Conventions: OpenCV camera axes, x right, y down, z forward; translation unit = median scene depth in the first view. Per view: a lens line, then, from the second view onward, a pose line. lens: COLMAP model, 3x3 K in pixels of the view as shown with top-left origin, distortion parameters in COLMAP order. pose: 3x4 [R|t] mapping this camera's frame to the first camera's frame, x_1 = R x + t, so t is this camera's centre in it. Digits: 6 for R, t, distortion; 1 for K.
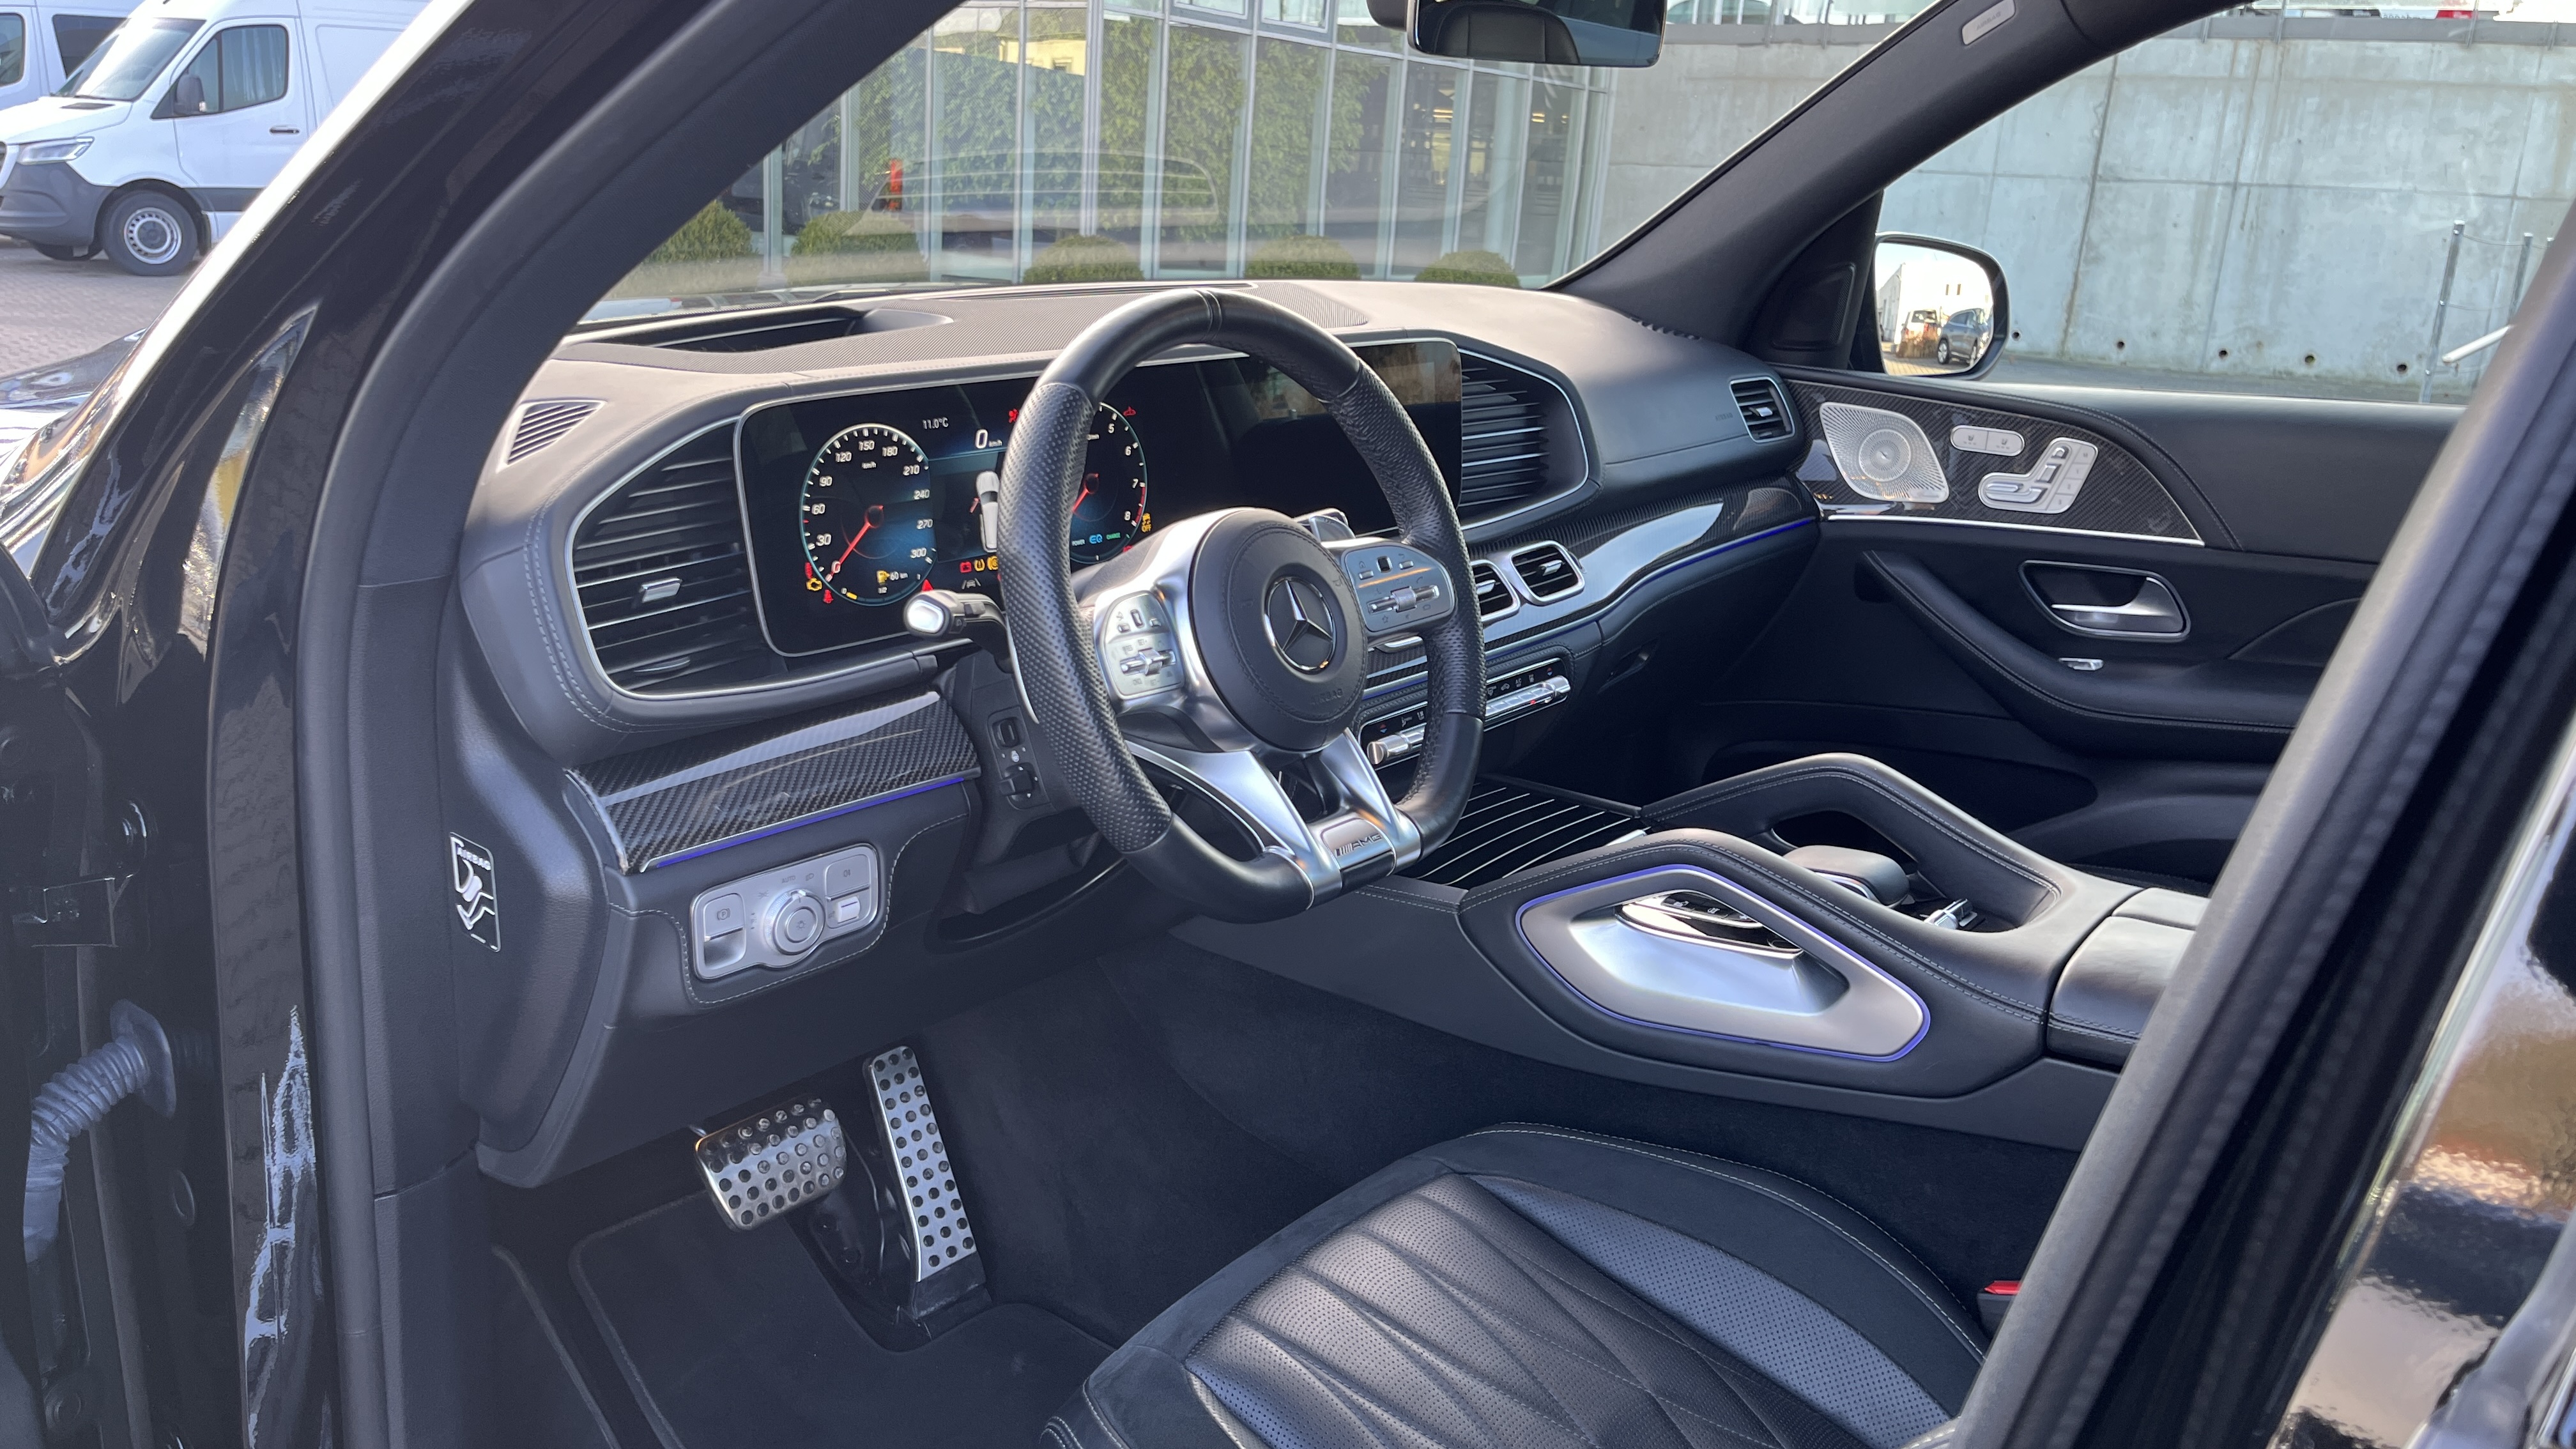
lens RADIAL K [[1902.2, 0, 1252.5], [0, 1902.2, 715.4], [0, 0, 1]] dist [0.135356, -0.189070]
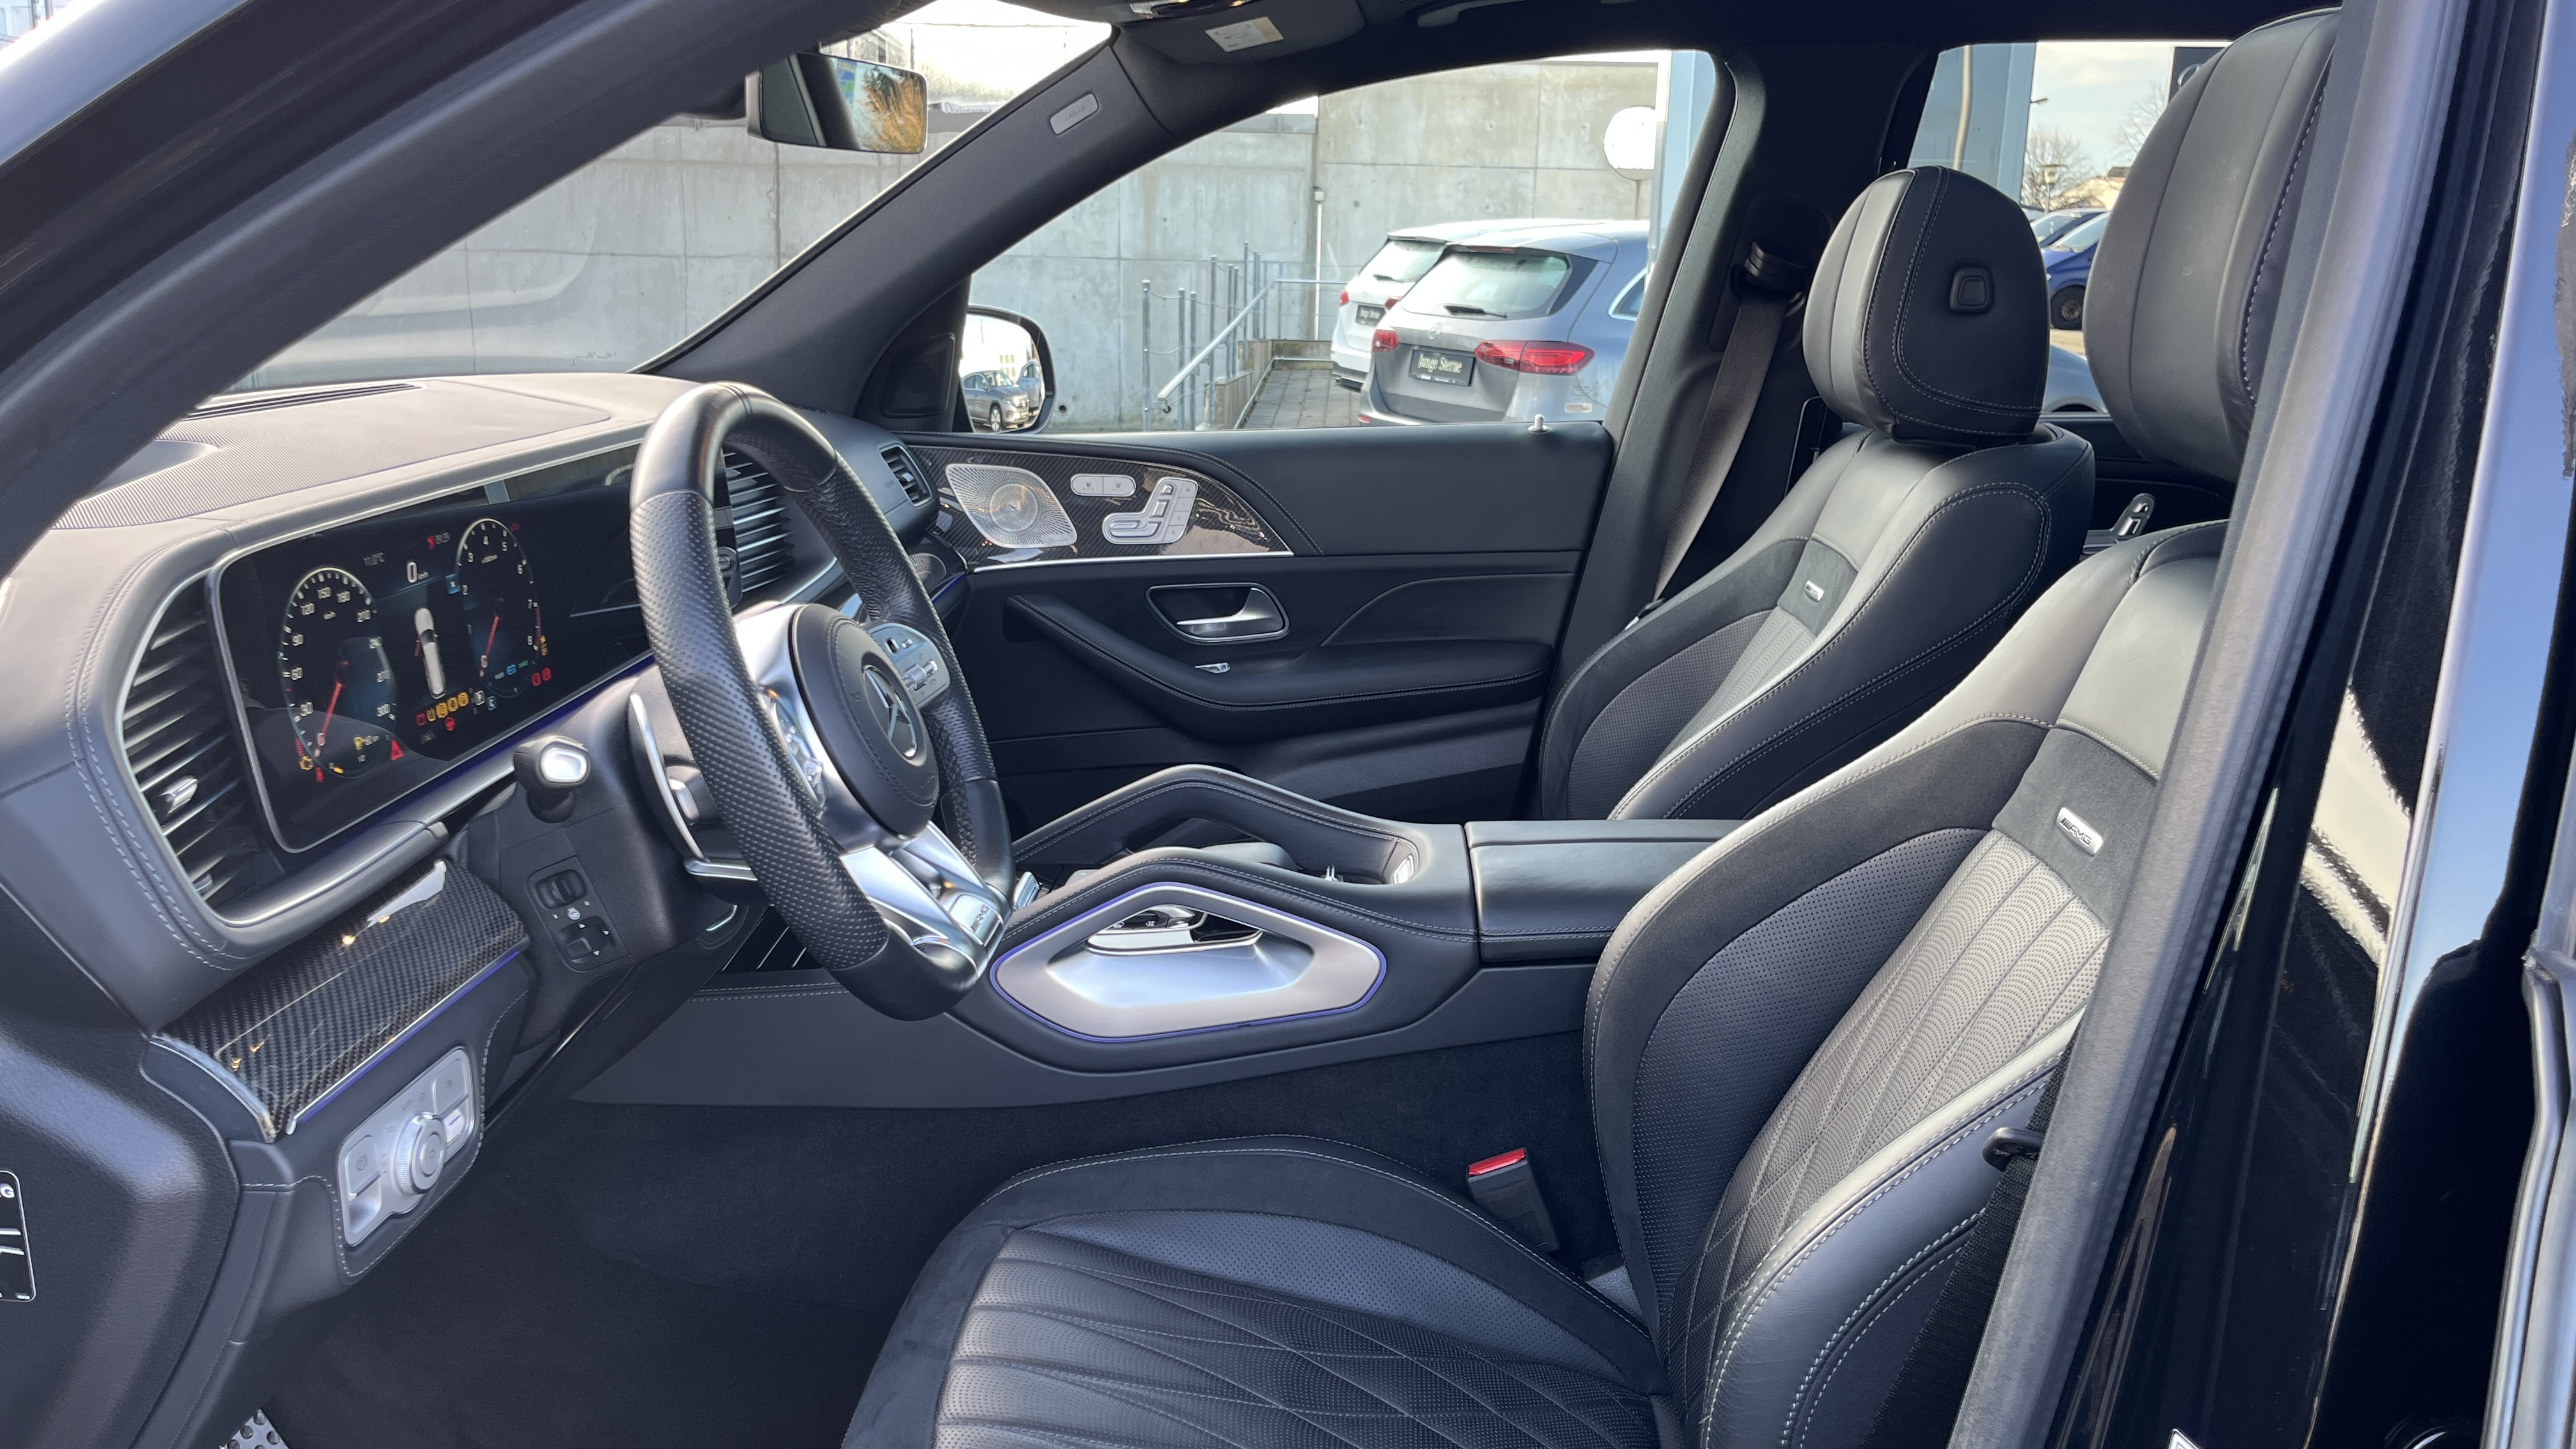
lens RADIAL K [[1961.2, 0, 1212.2], [0, 1961.2, 731.9], [0, 0, 1]] dist [0.034552, 0.000168]
pose [[0.805685, -0.164152, 0.569145, -0.242987], [0.182315, 0.982912, 0.025404, -0.019221], [-0.563590, 0.083295, 0.821844, 0.040912]]
